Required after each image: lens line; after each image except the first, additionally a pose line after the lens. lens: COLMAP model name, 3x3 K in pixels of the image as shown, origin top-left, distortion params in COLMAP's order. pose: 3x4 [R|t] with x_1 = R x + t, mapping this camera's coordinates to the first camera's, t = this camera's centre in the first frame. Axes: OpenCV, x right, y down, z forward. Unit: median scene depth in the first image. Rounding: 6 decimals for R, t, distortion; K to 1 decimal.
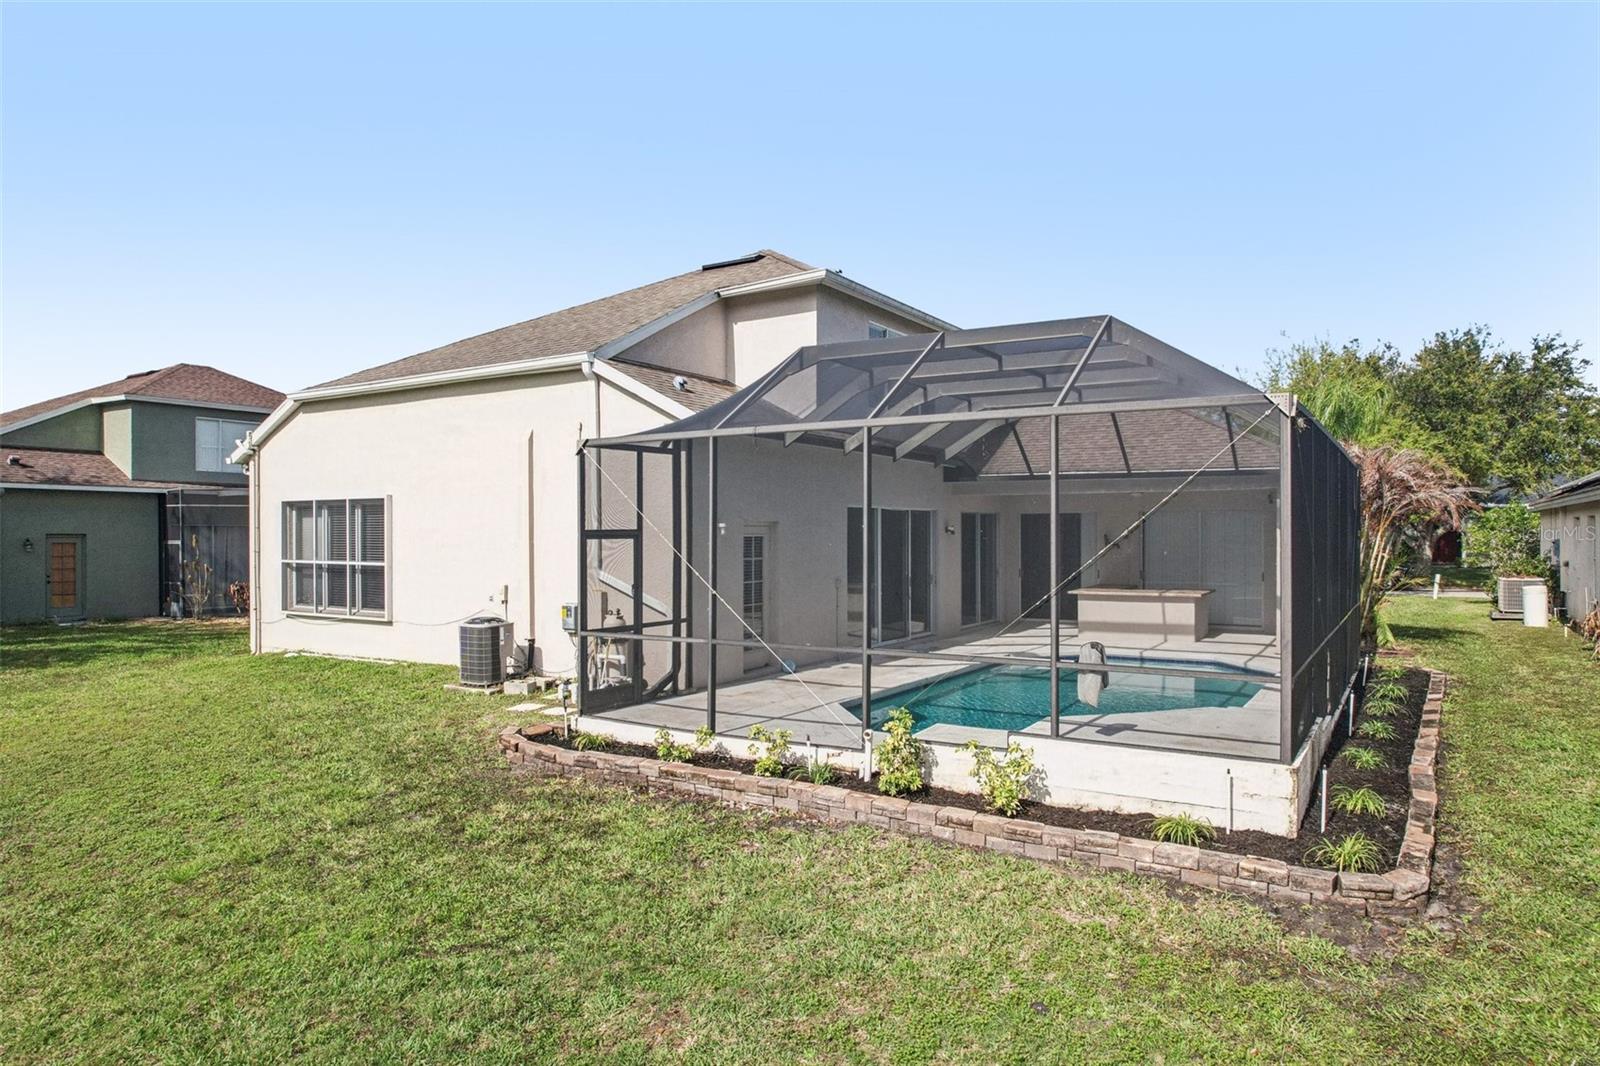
lens RADIAL K [[1008.1, 0, 800.0], [0, 1008.1, 533.0], [0, 0, 1]] dist [-0.043972, 0.001106]
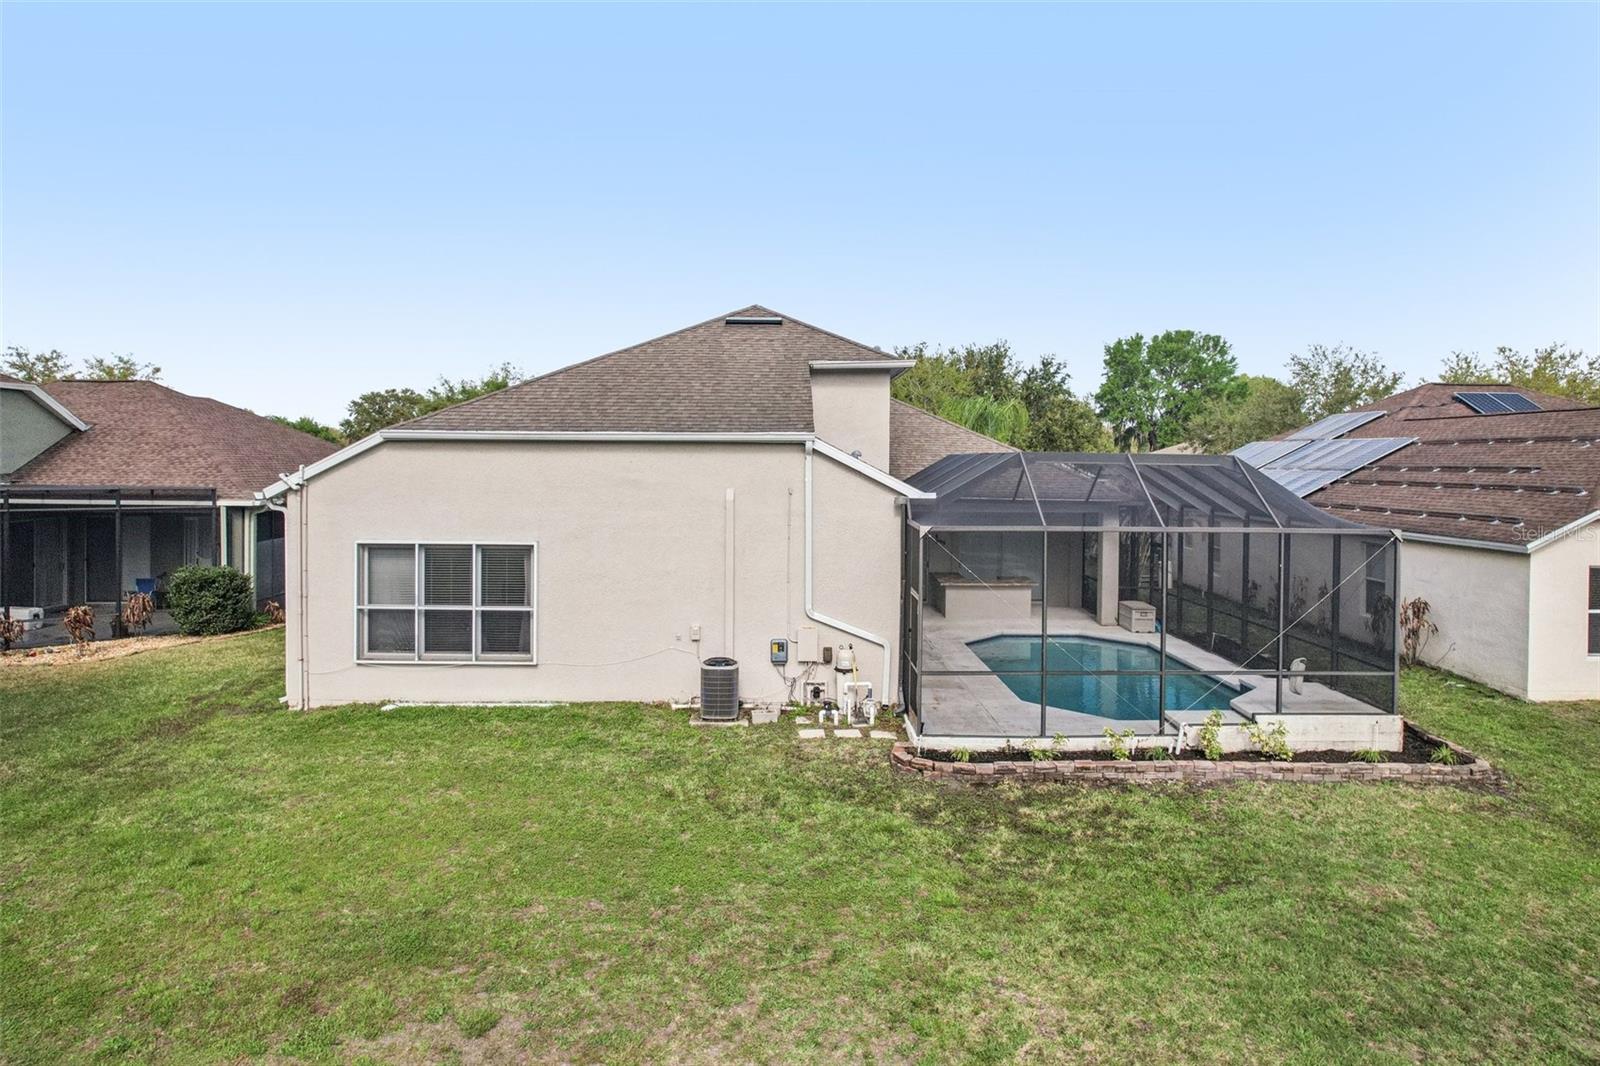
lens RADIAL K [[1022.3, 0, 800.2], [0, 1022.3, 479.6], [0, 0, 1]] dist [-0.027043, 0.002867]
pose [[0.838547, -0.000915, 0.544829, -0.741139], [-0.010223, 0.999796, 0.017413, -0.119751], [-0.544734, -0.020171, 0.838367, -0.015872]]
